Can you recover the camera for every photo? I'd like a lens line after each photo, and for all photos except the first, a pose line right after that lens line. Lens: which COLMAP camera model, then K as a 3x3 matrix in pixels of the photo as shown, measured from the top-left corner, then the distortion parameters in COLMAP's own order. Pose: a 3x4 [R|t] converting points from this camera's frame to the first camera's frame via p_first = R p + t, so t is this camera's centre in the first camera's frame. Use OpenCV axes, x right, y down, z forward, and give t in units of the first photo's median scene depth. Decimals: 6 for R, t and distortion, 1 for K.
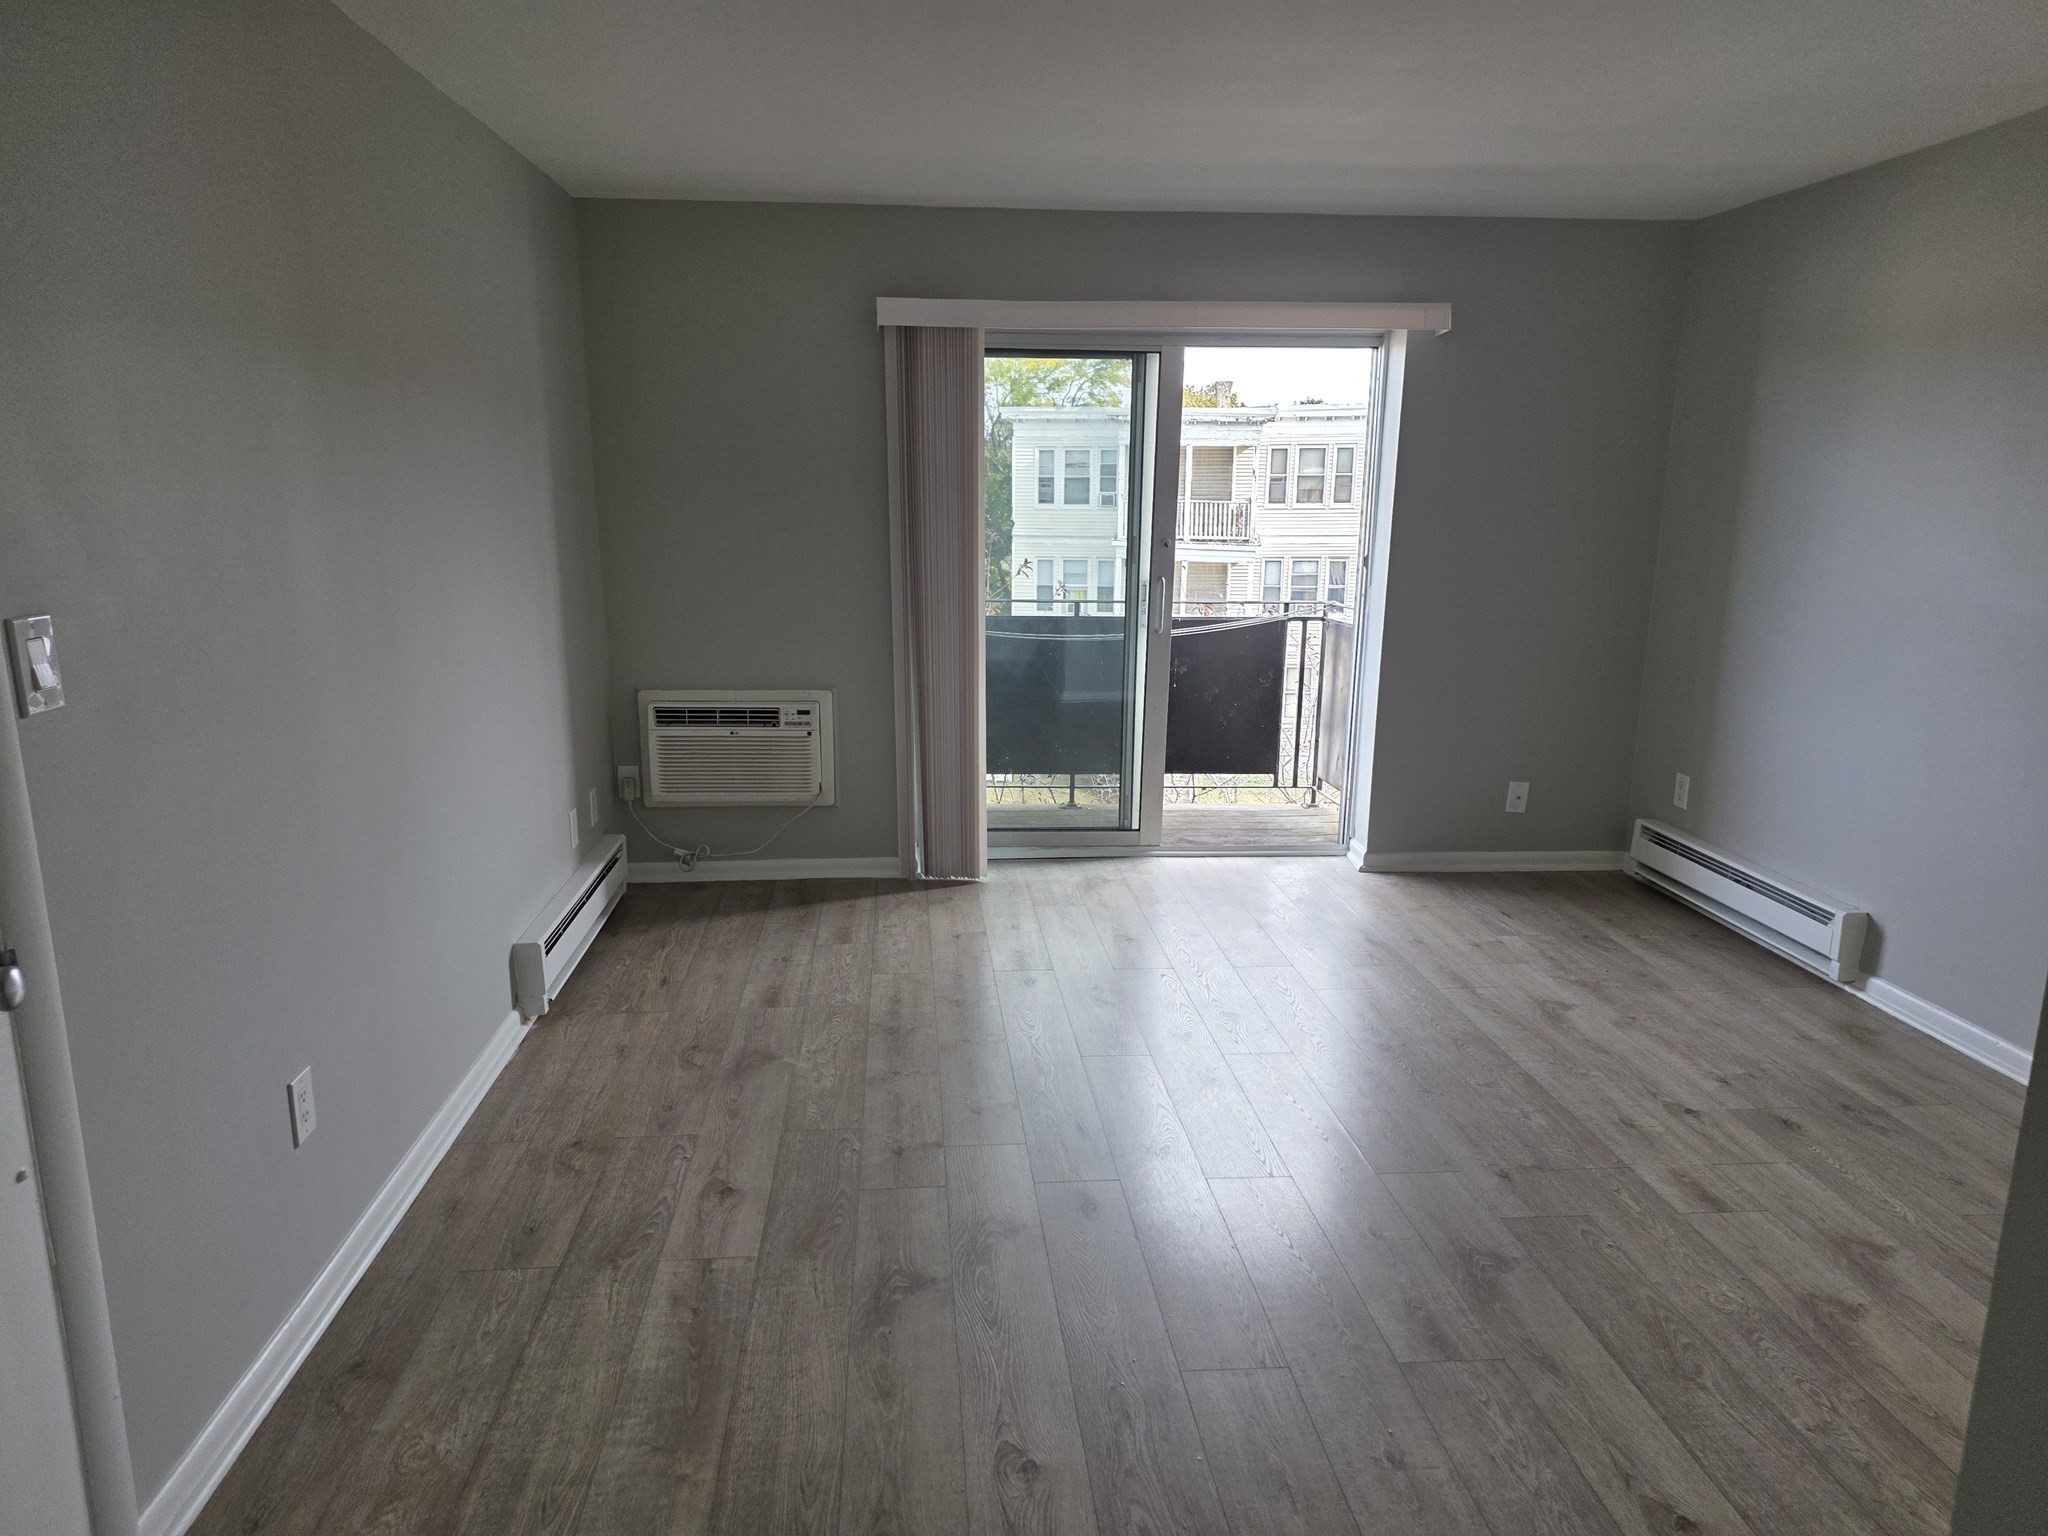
lens RADIAL K [[1345.7, 0, 1024.0], [0, 1345.7, 768.0], [0, 0, 1]] dist [0.099522, -0.095905]
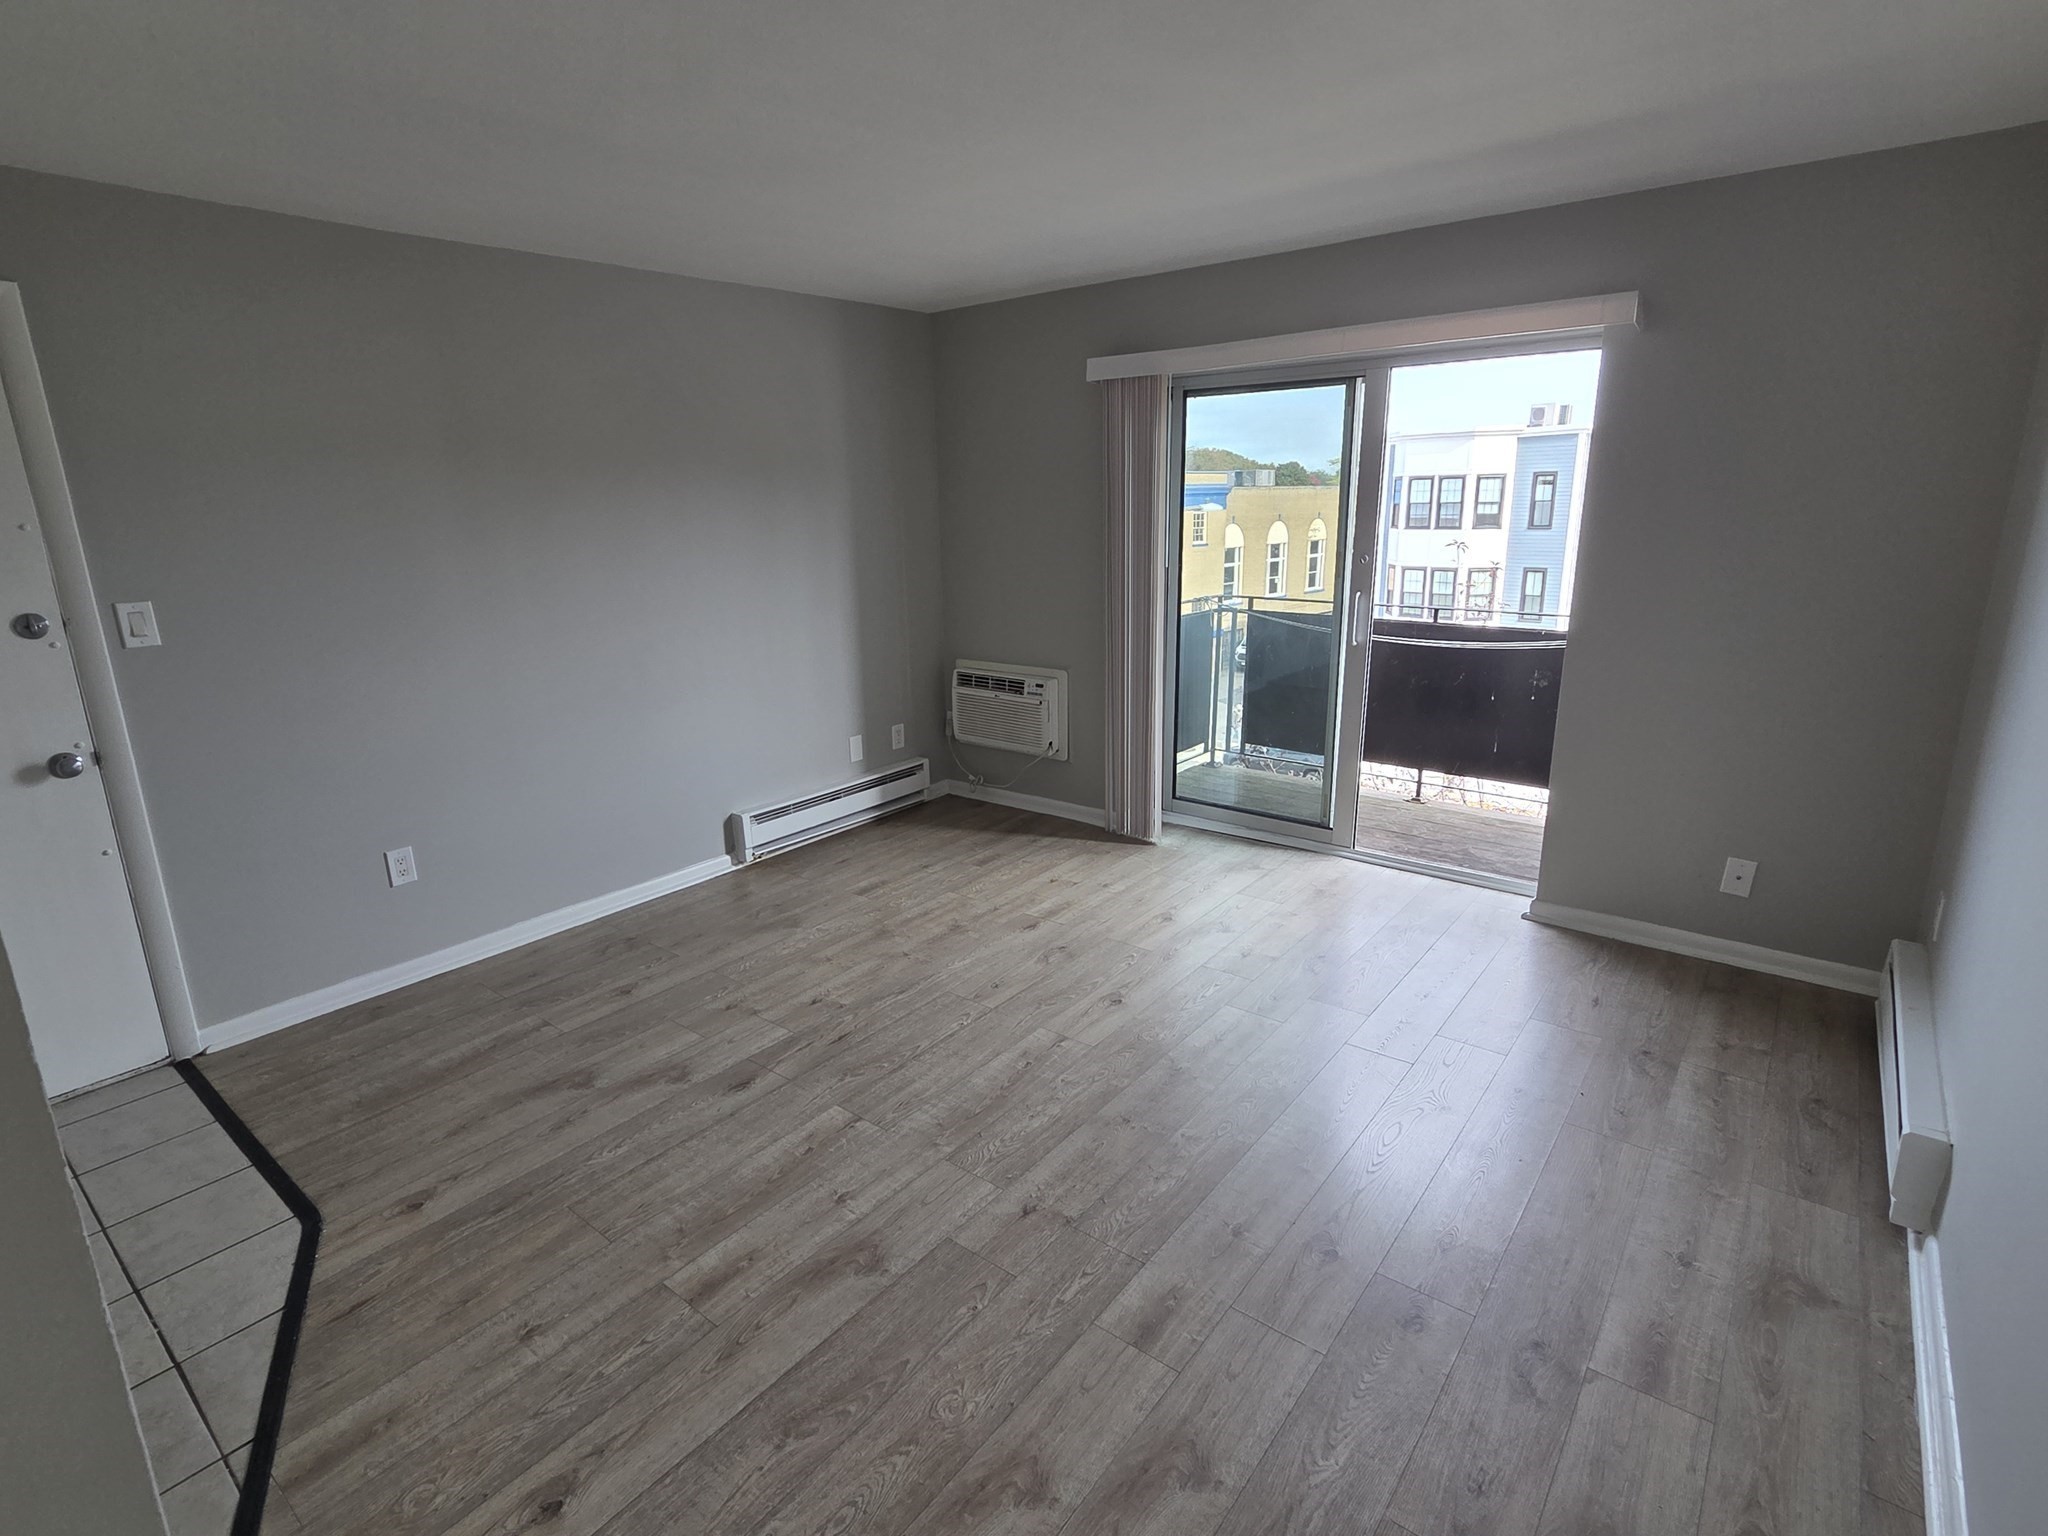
lens RADIAL K [[1036.2, 0, 1013.1], [0, 1036.2, 730.6], [0, 0, 1]] dist [-0.002064, 0.000395]
pose [[0.726932, 0.130102, -0.674273, 0.492590], [-0.116016, 0.991042, 0.066146, -0.061757], [0.676839, 0.030142, 0.735514, 0.257127]]
